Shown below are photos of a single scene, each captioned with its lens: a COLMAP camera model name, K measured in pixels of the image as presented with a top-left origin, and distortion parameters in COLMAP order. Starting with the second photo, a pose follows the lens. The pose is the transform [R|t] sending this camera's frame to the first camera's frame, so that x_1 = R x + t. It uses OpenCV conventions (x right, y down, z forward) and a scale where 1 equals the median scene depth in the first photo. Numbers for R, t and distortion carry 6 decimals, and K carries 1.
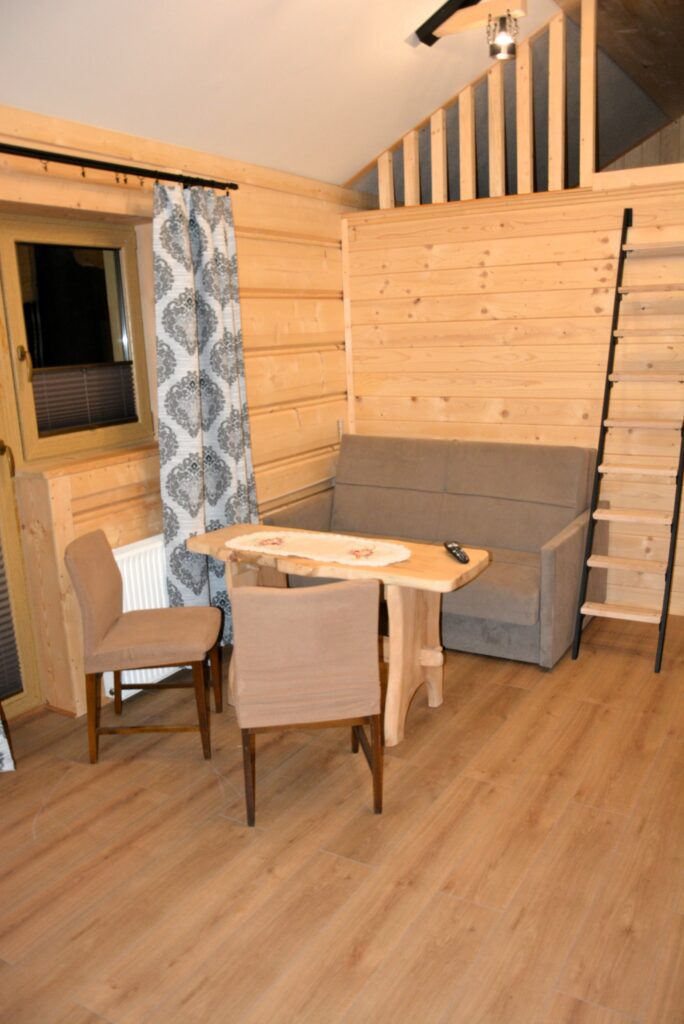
lens RADIAL K [[836.8, 0, 342.9], [0, 836.8, 522.7], [0, 0, 1]] dist [-0.149062, 0.139510]
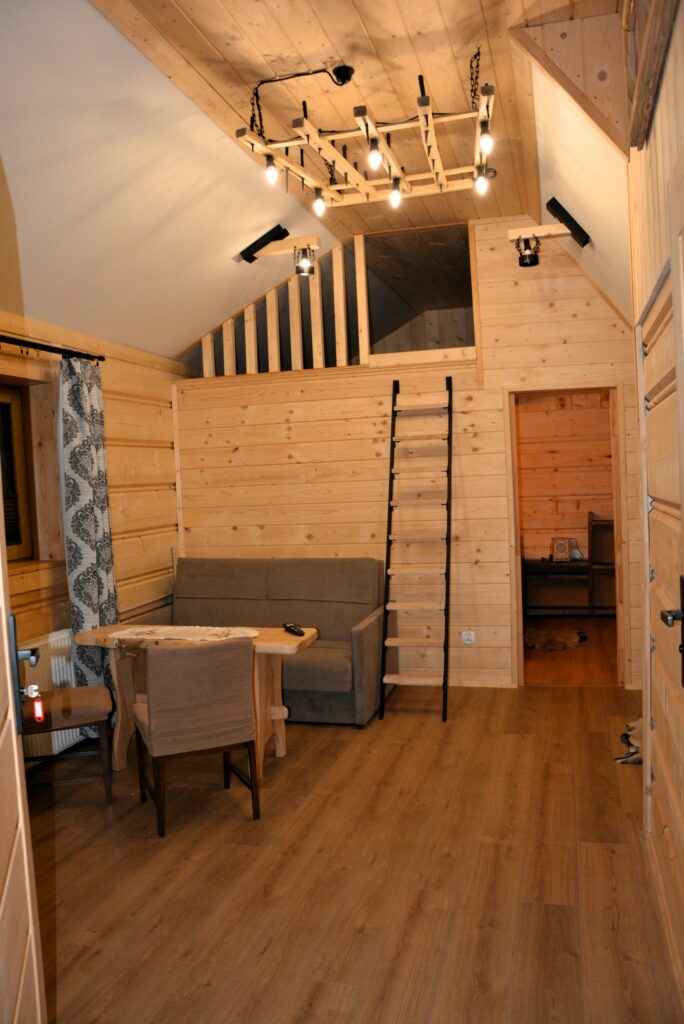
lens RADIAL K [[836.8, 0, 342.9], [0, 836.8, 522.7], [0, 0, 1]] dist [-0.149062, 0.139510]
pose [[0.961553, -0.016740, 0.274110, -0.126733], [0.067283, 0.982080, -0.176044, 0.090653], [-0.266251, 0.187719, 0.945448, -0.263107]]
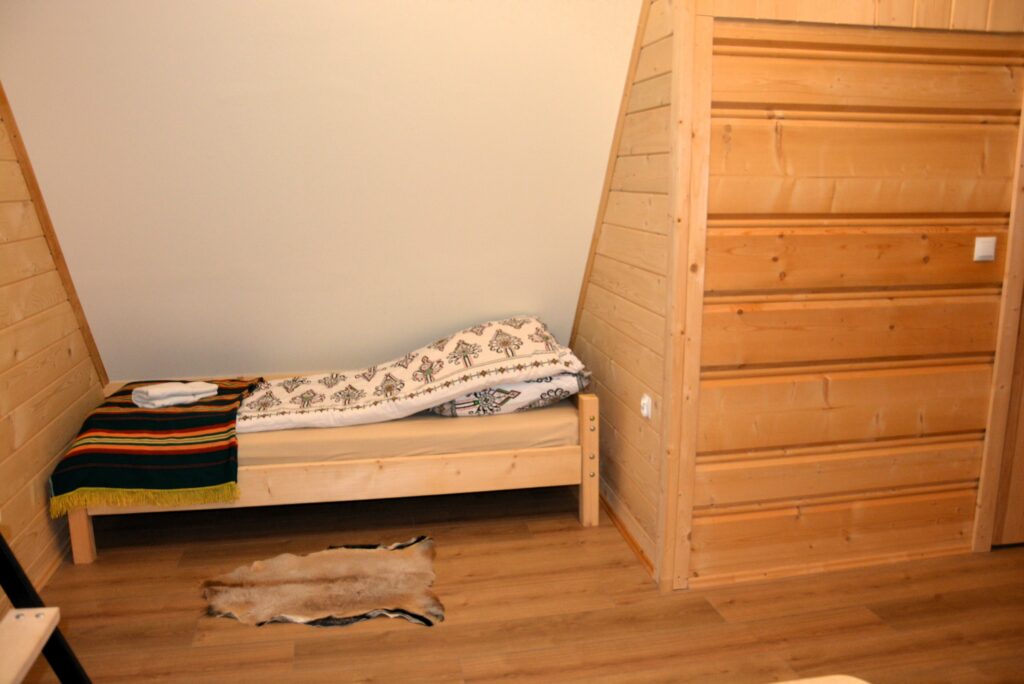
lens RADIAL K [[836.8, 0, 507.0], [0, 836.8, 340.8], [0, 0, 1]] dist [-0.149062, 0.139510]
pose [[-0.666267, -0.107389, 0.737940, -0.046027], [0.197557, 0.928799, 0.313533, -0.224262], [-0.719068, 0.354682, -0.597613, 1.044045]]
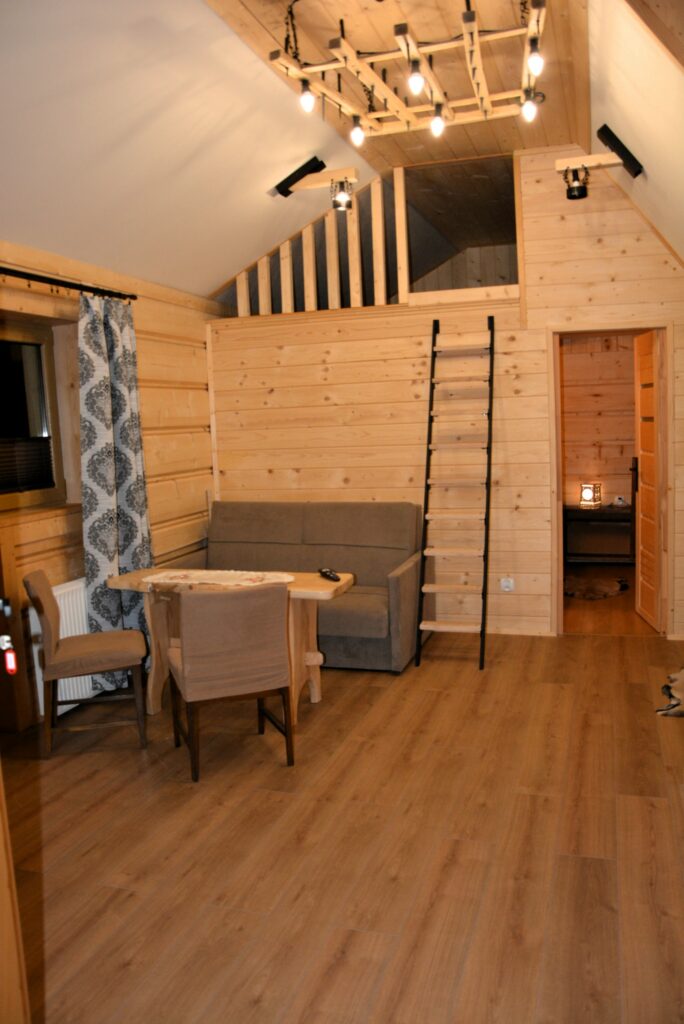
lens RADIAL K [[836.8, 0, 342.9], [0, 836.8, 522.7], [0, 0, 1]] dist [-0.149062, 0.139510]
pose [[0.972861, -0.027297, 0.229773, -0.119718], [0.054354, 0.992191, -0.112265, 0.086416], [-0.224914, 0.121707, 0.966748, -0.238154]]
